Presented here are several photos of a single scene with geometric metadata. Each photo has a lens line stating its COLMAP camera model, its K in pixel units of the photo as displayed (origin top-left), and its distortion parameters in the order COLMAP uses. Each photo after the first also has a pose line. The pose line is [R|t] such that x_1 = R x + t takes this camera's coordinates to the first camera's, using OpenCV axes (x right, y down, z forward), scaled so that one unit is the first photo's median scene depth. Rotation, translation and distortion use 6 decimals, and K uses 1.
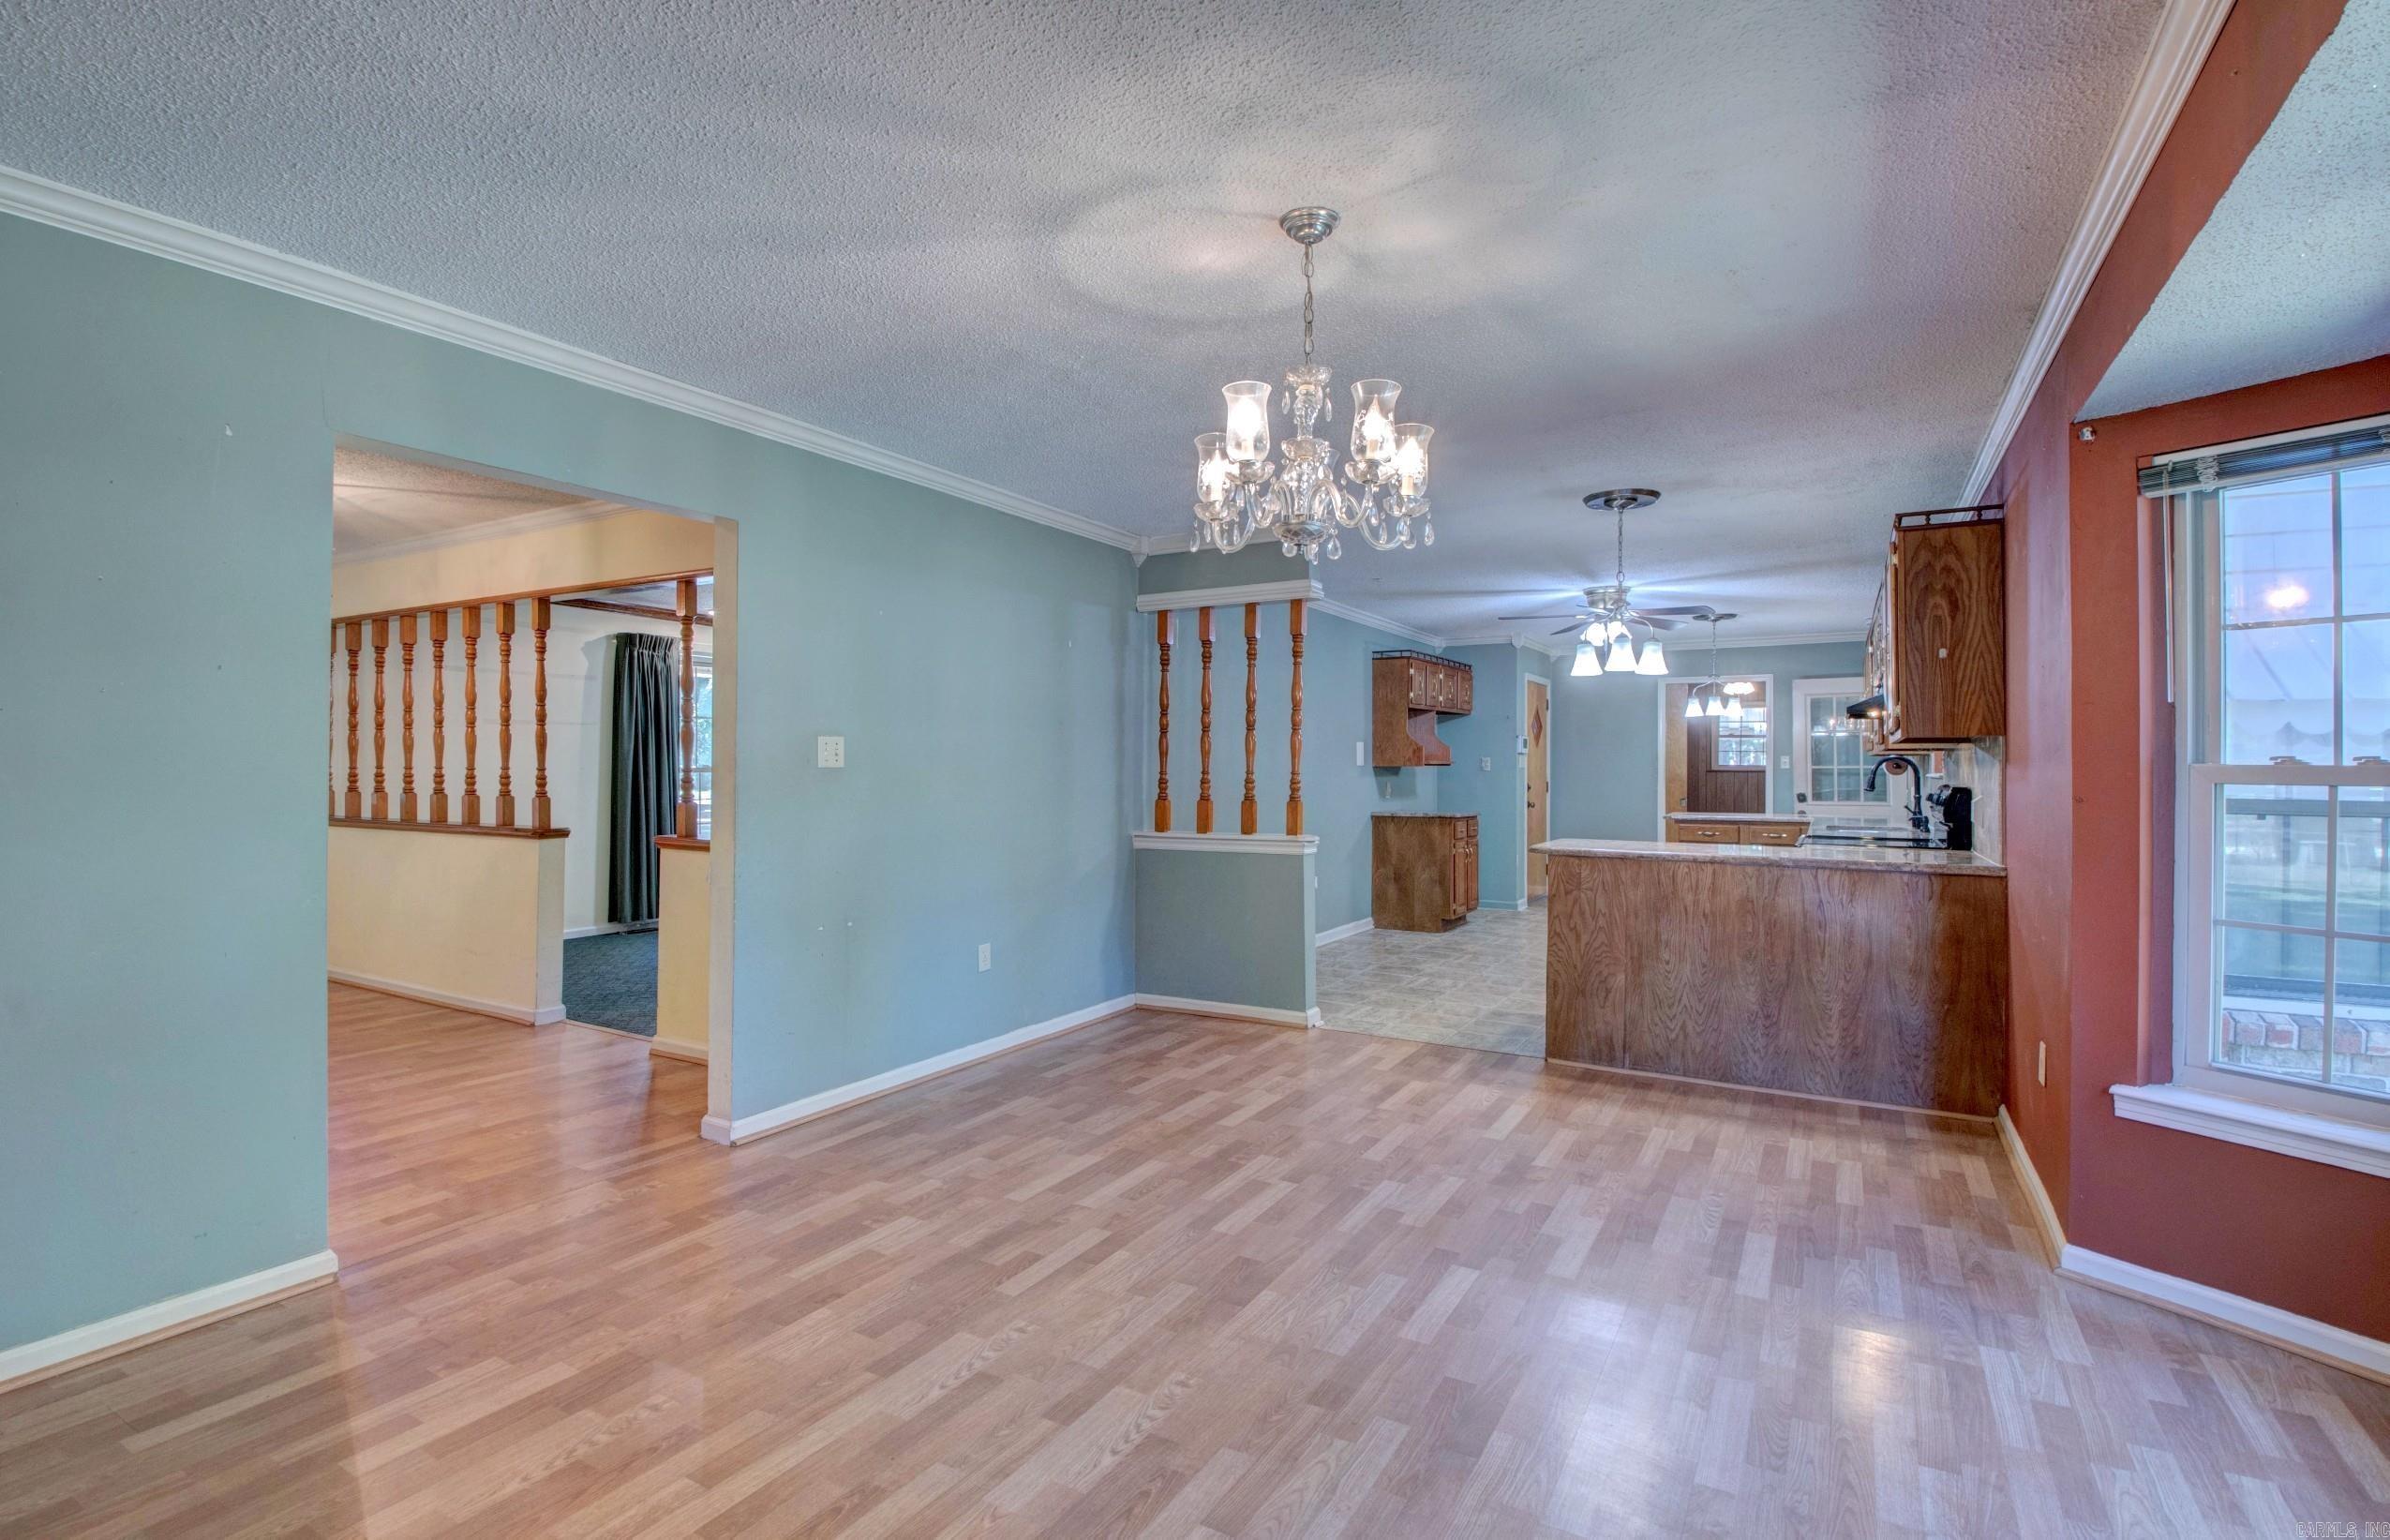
lens RADIAL K [[1114.5, 0, 1156.6], [0, 1114.5, 767.1], [0, 0, 1]] dist [0.003261, -0.016937]
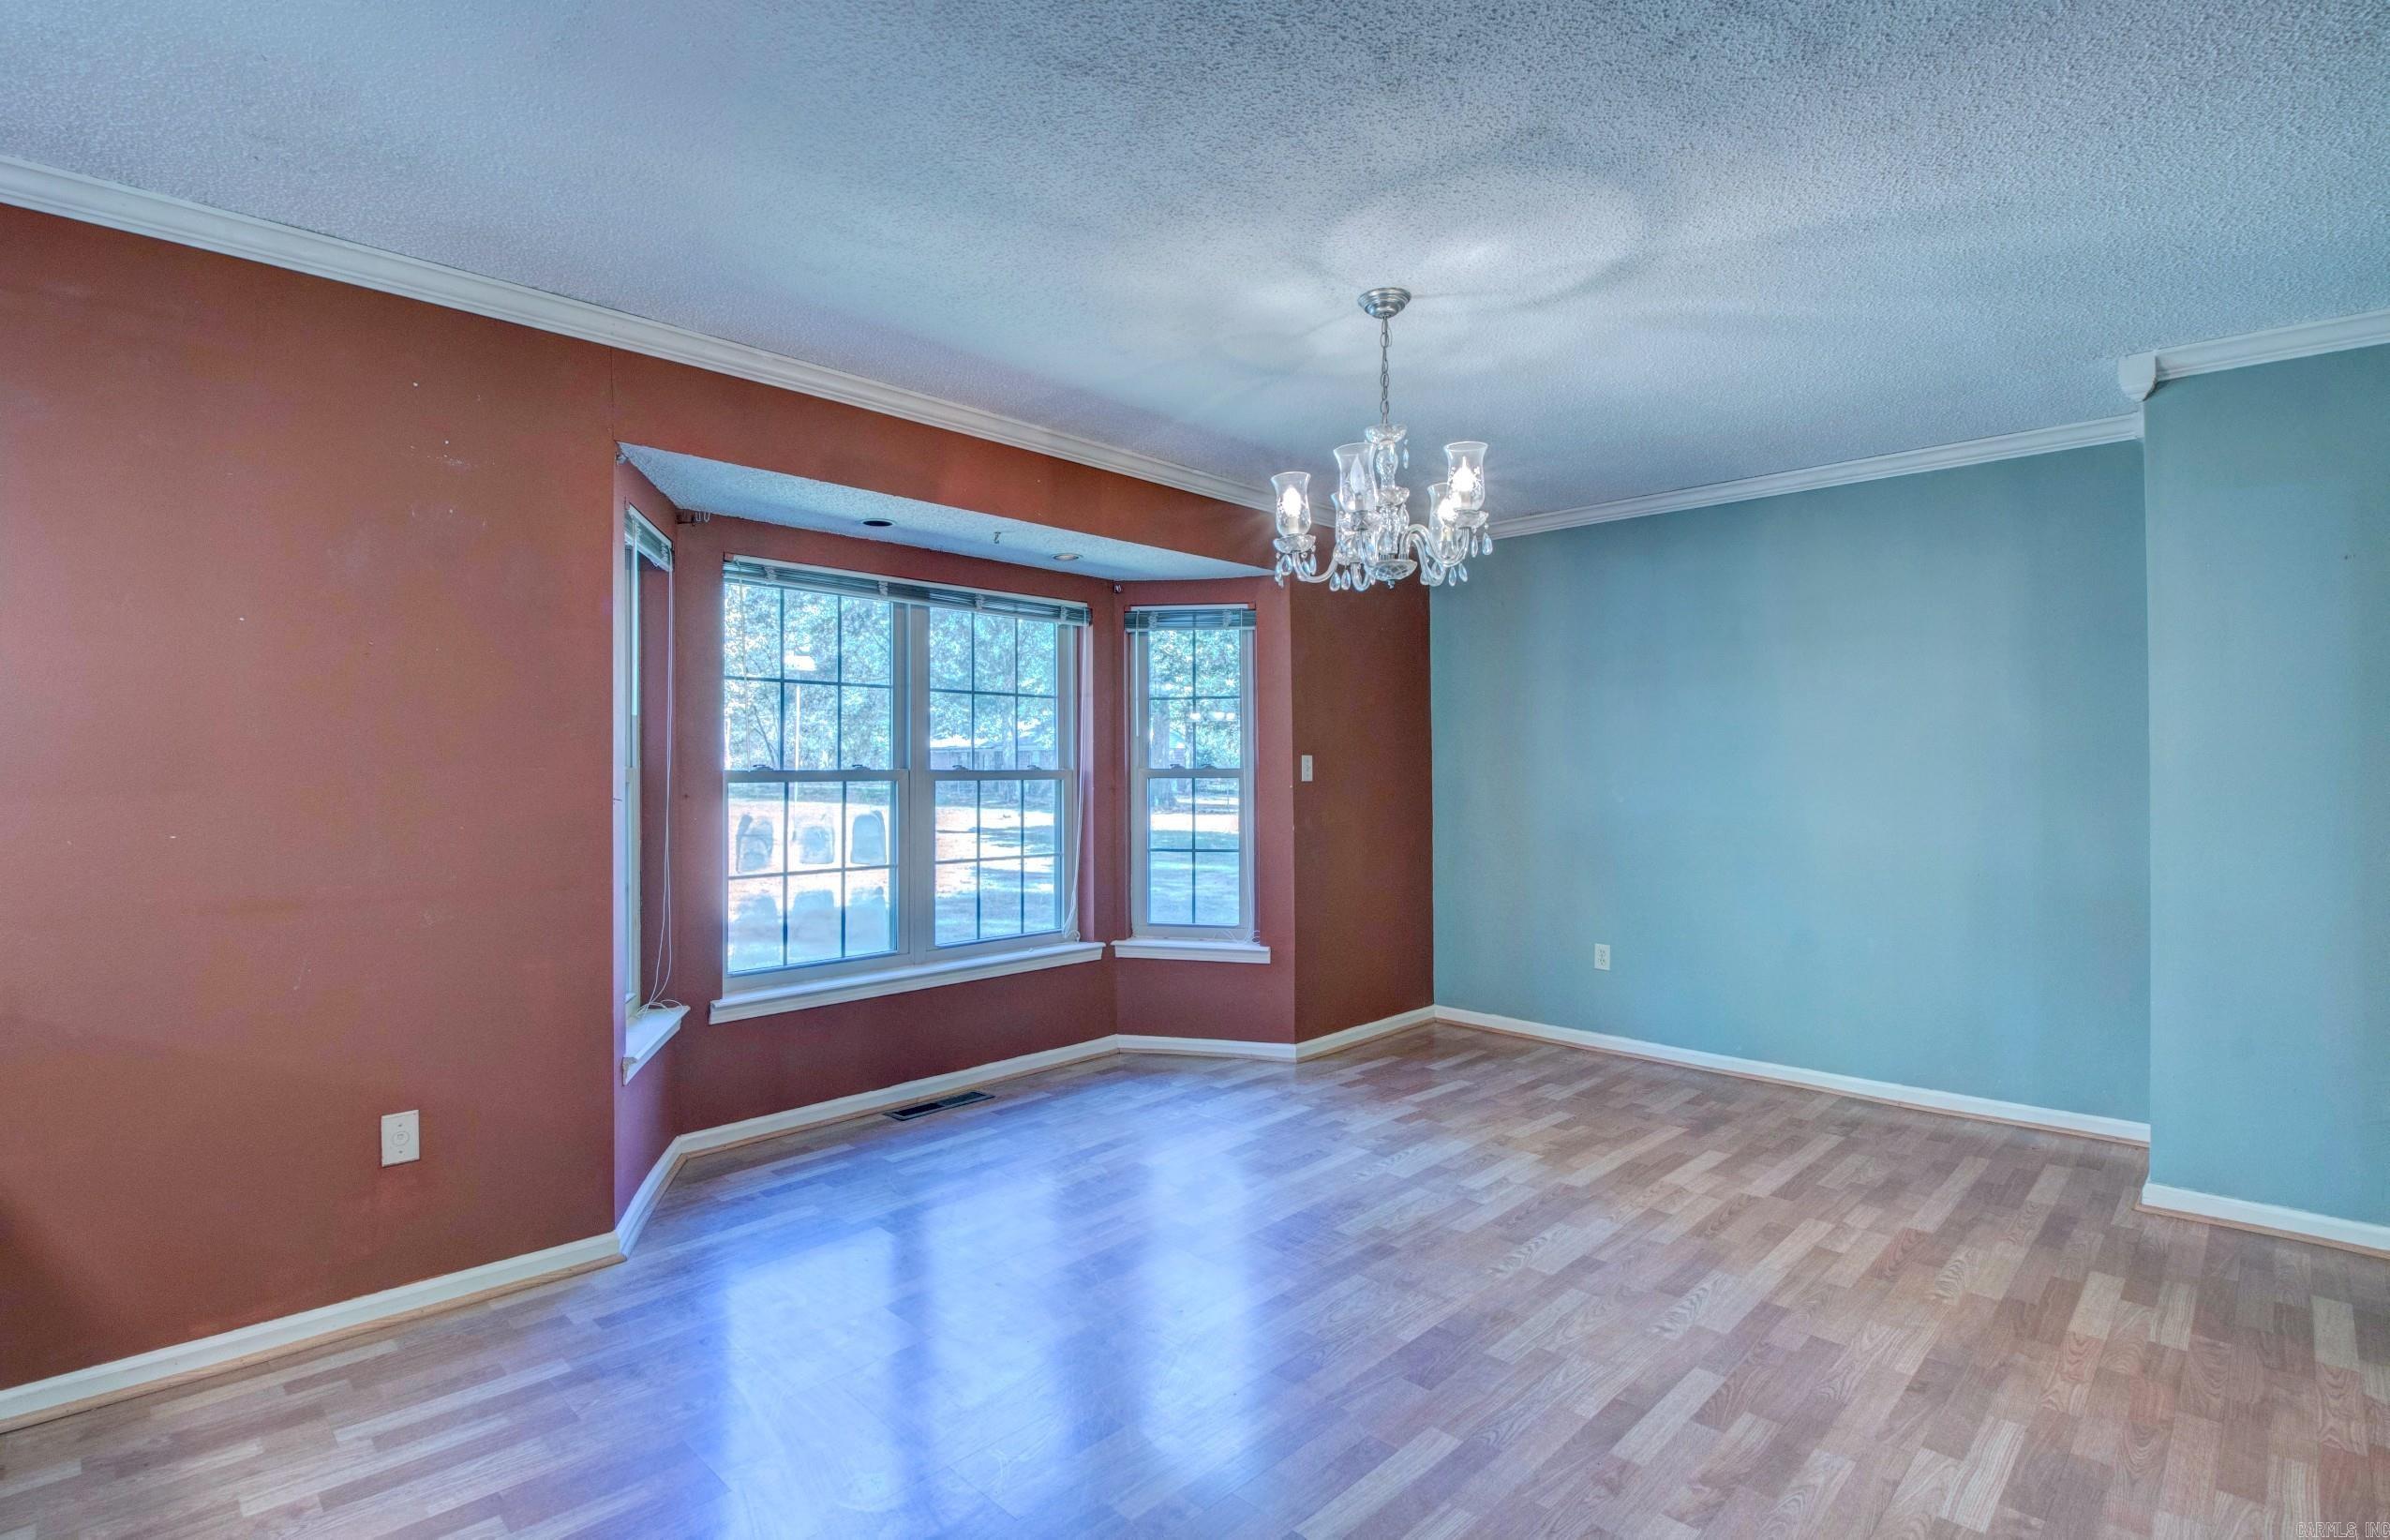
lens RADIAL K [[1114.5, 0, 1177.2], [0, 1114.5, 754.1], [0, 0, 1]] dist [0.003261, -0.016937]
pose [[-0.972050, 0.000080, 0.234775, 0.072256], [-0.002187, 0.999953, -0.009394, -0.008889], [-0.234765, -0.009645, -0.972004, 2.098010]]
